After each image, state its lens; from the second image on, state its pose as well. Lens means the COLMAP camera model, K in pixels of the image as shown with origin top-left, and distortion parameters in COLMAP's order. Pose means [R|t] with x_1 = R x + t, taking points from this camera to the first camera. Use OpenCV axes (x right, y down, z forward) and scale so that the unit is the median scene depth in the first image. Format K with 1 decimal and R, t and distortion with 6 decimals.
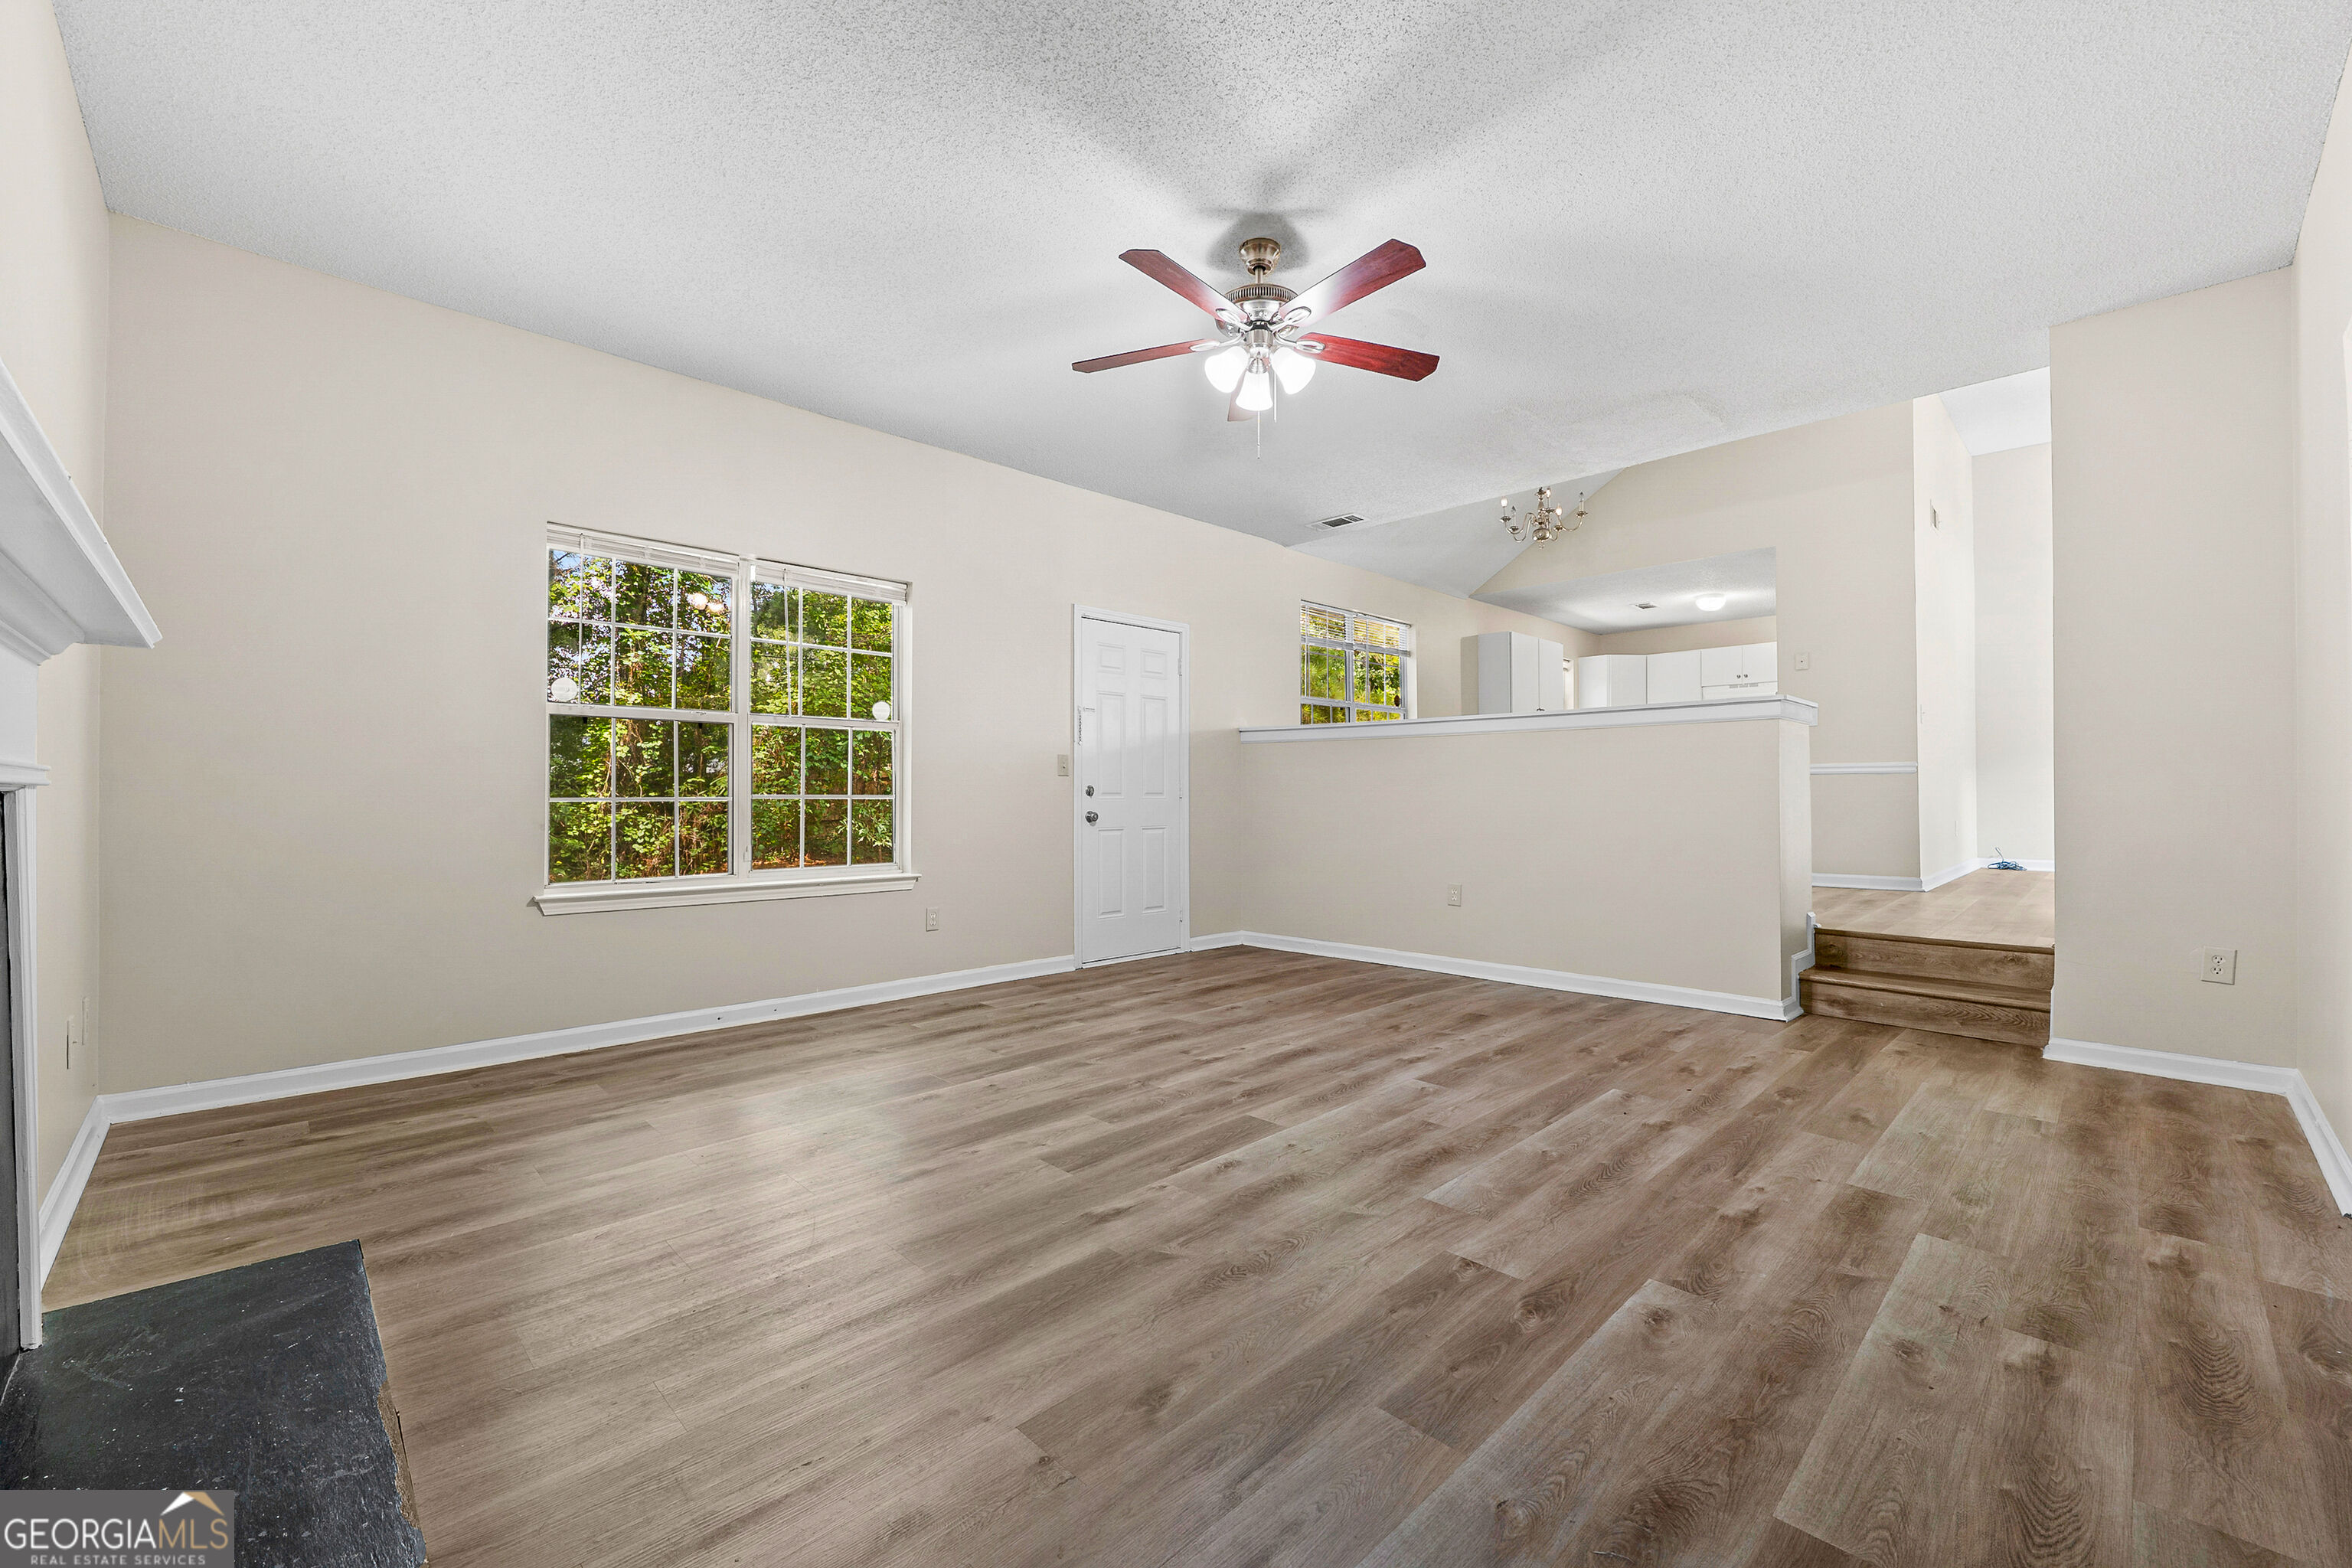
lens RADIAL K [[958.5, 0, 1171.0], [0, 958.5, 792.6], [0, 0, 1]] dist [-0.011901, 0.000101]
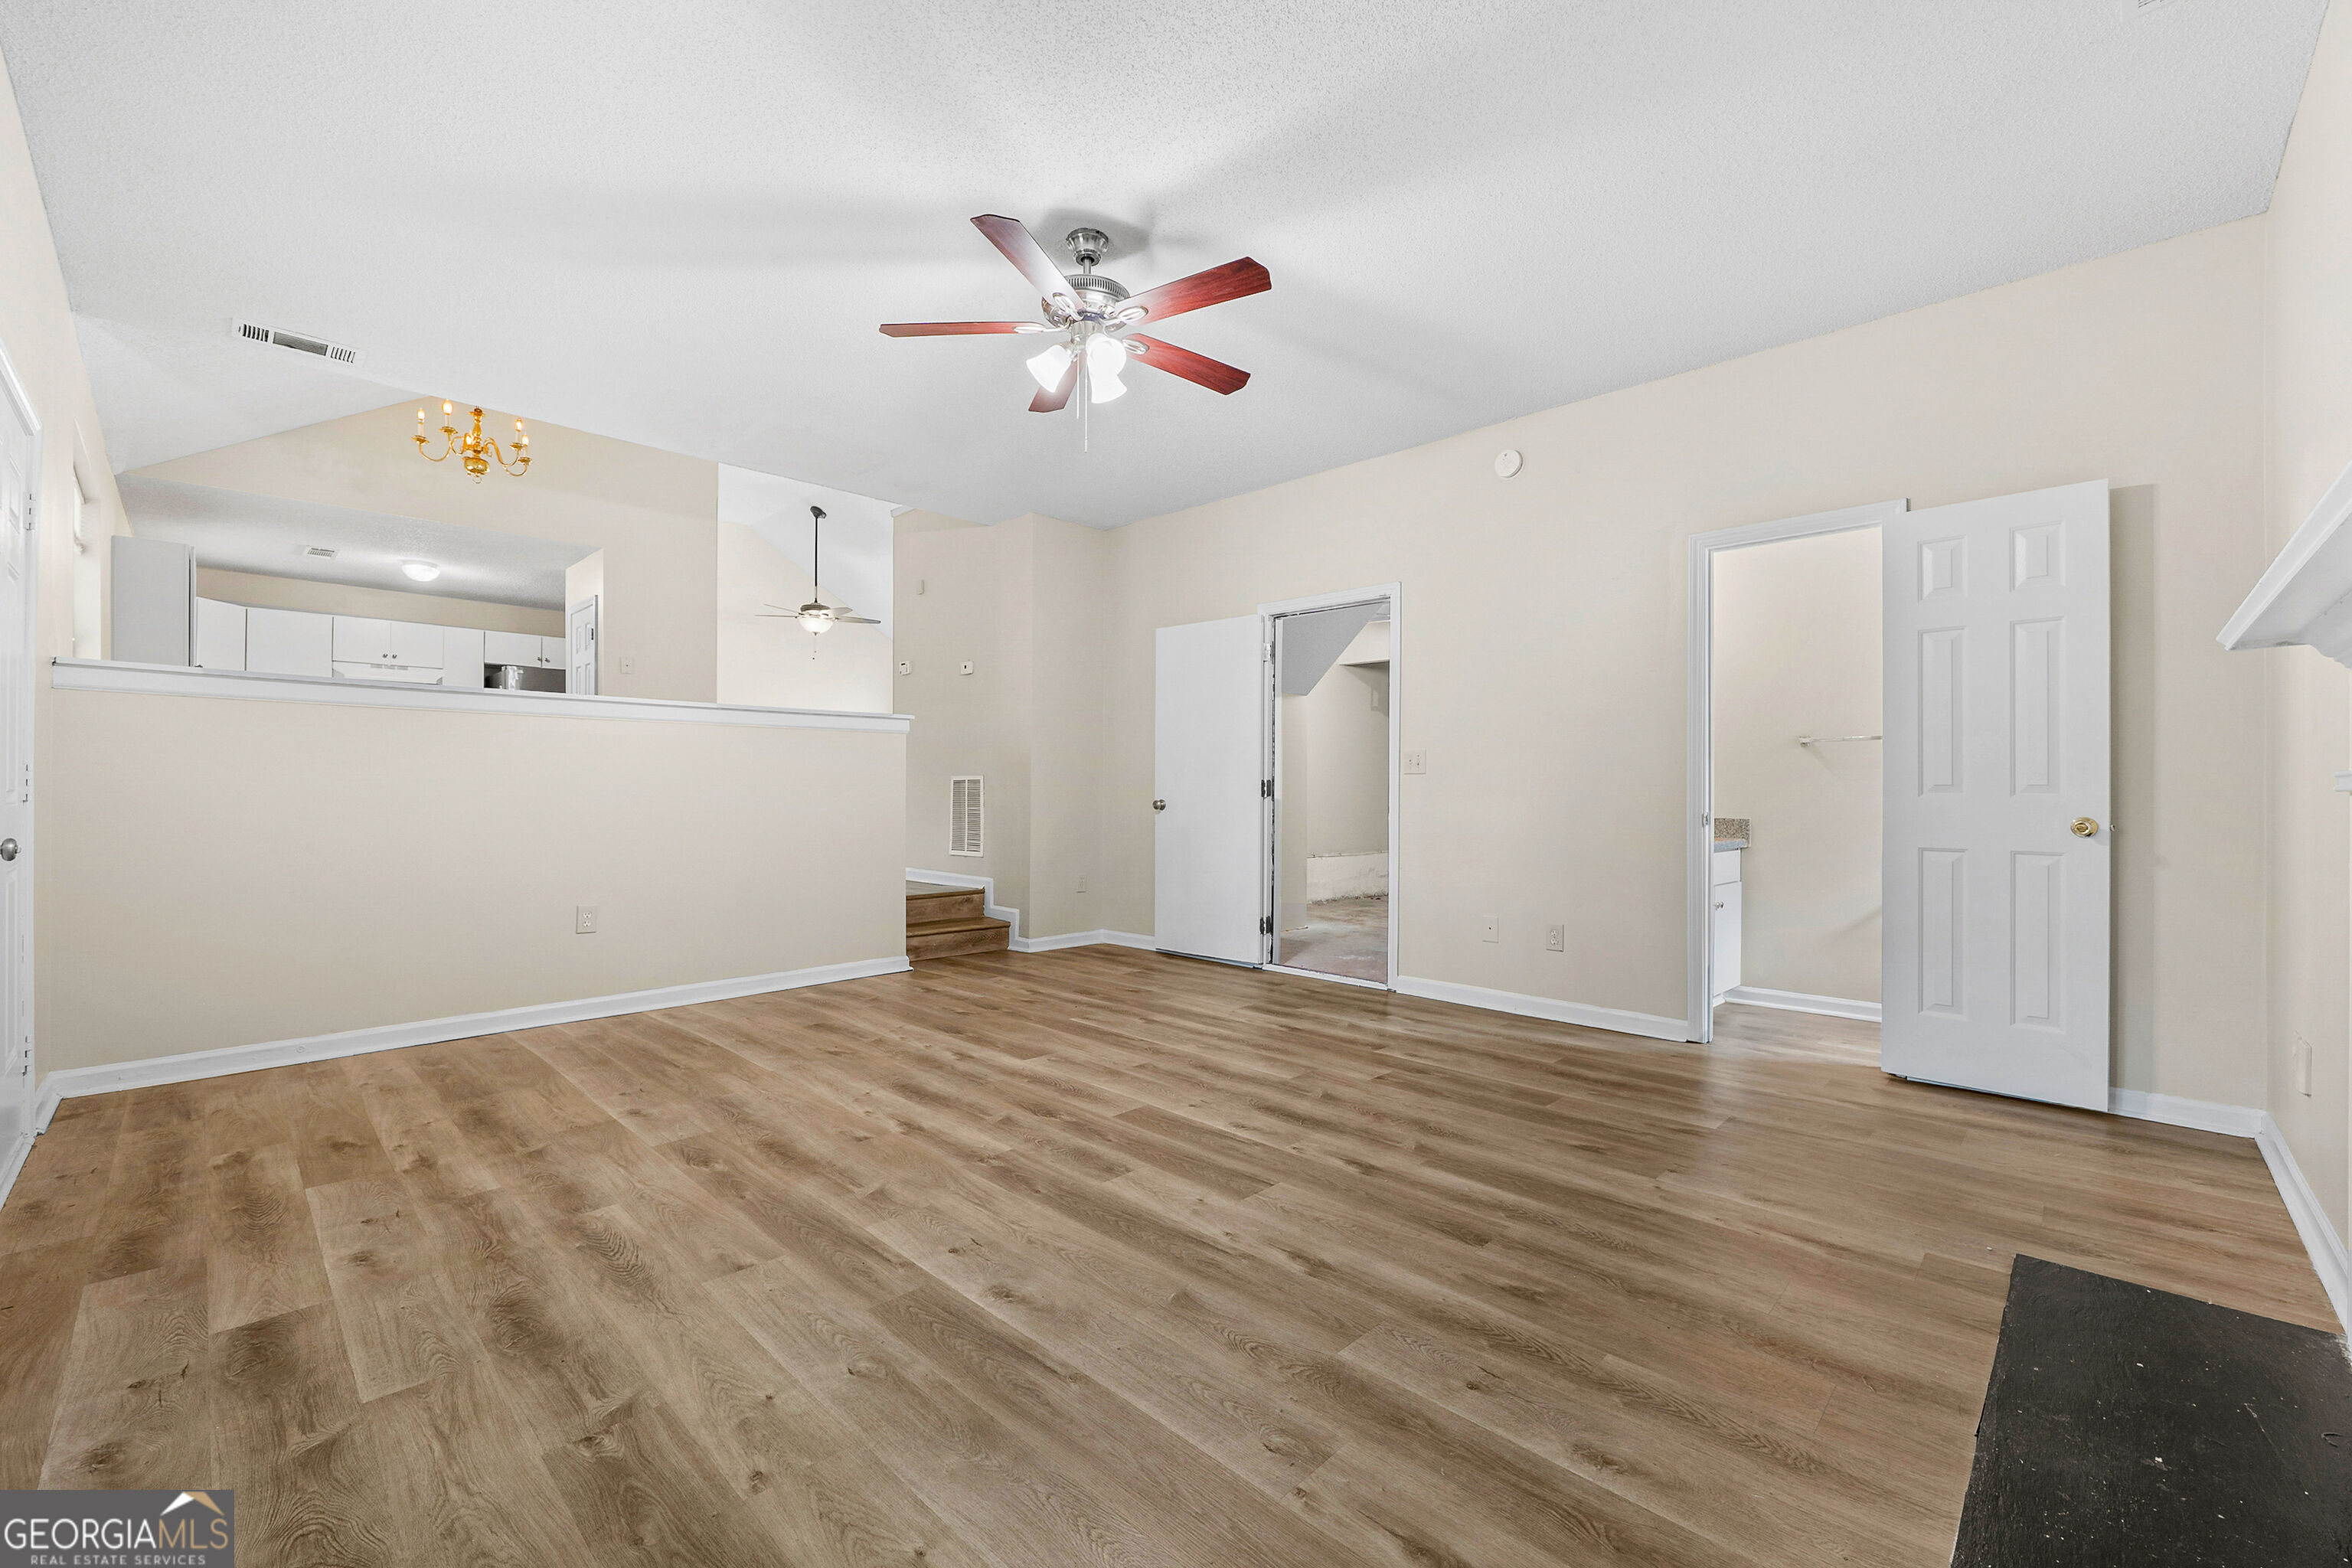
lens RADIAL K [[958.5, 0, 1171.0], [0, 958.5, 792.6], [0, 0, 1]] dist [-0.011901, 0.000101]
pose [[-0.030093, -0.001002, 0.999547, -0.908588], [-0.004327, 0.999990, 0.000872, -0.002660], [-0.999538, -0.004299, -0.030097, 0.957981]]
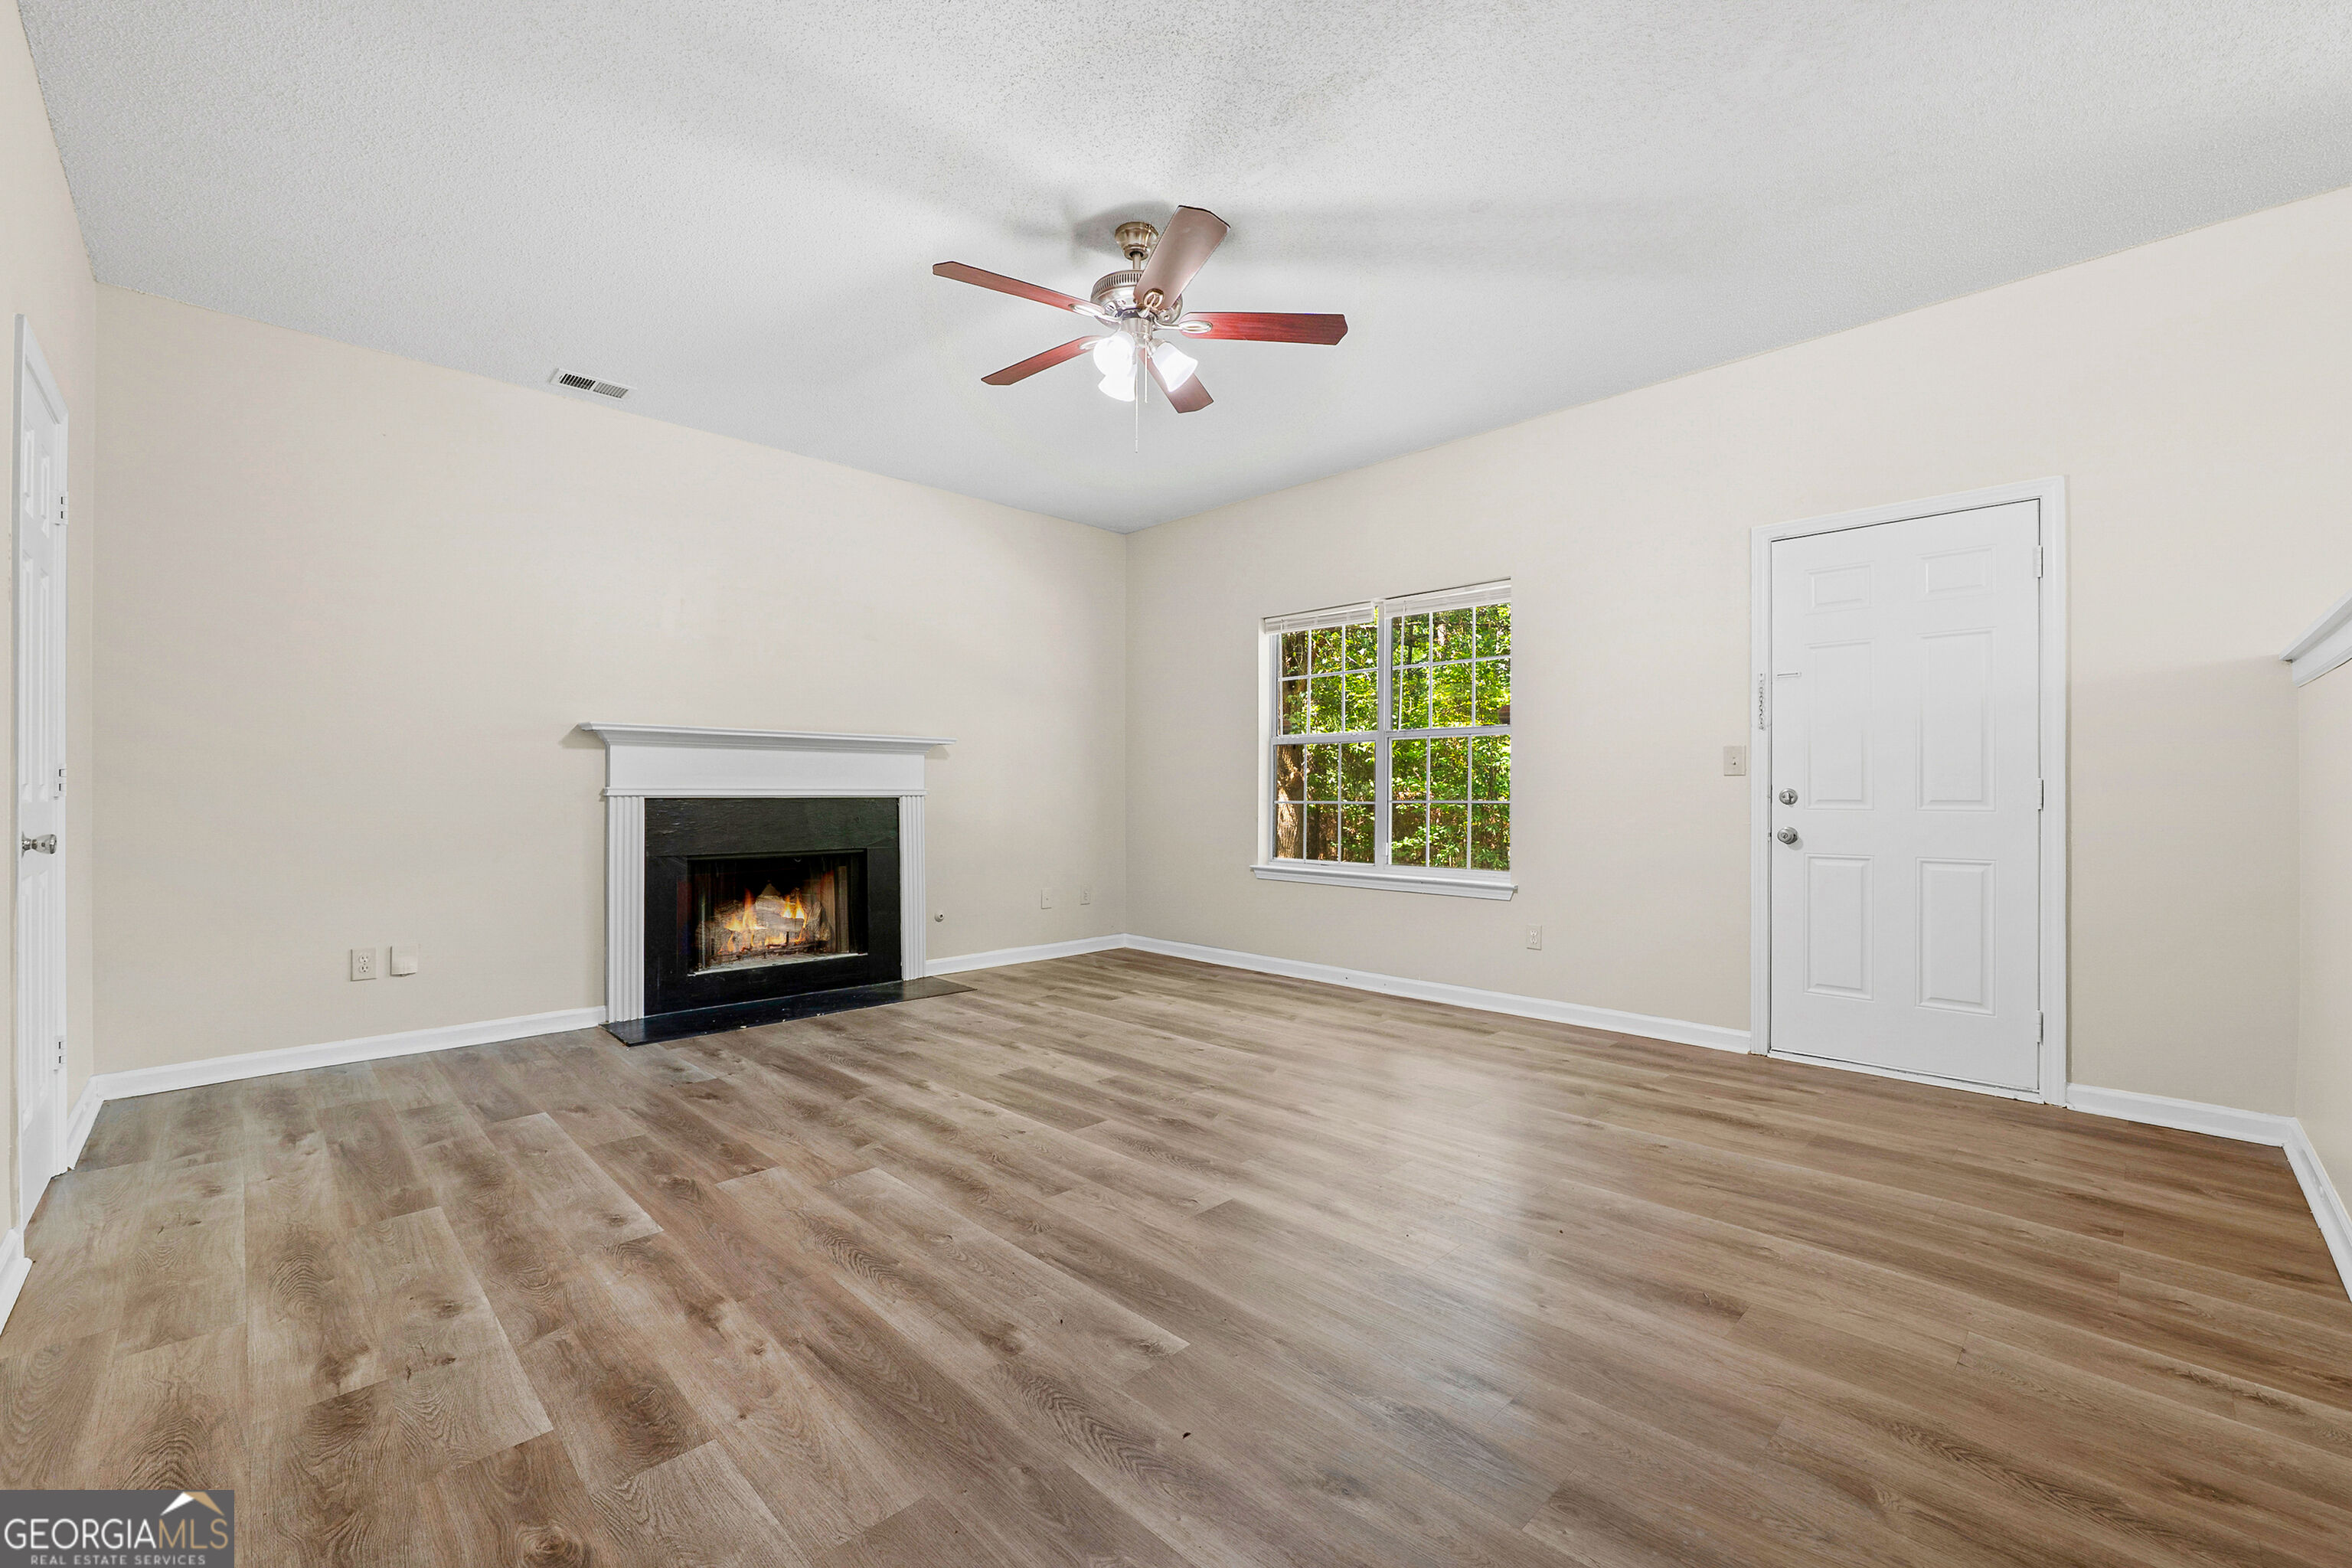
lens RADIAL K [[958.5, 0, 1171.0], [0, 958.5, 792.6], [0, 0, 1]] dist [-0.011901, 0.000101]
pose [[0.005133, -0.001695, -0.999985, 1.078176], [0.000250, 0.999999, -0.001694, -0.007268], [0.999987, -0.000242, 0.005134, 1.048589]]
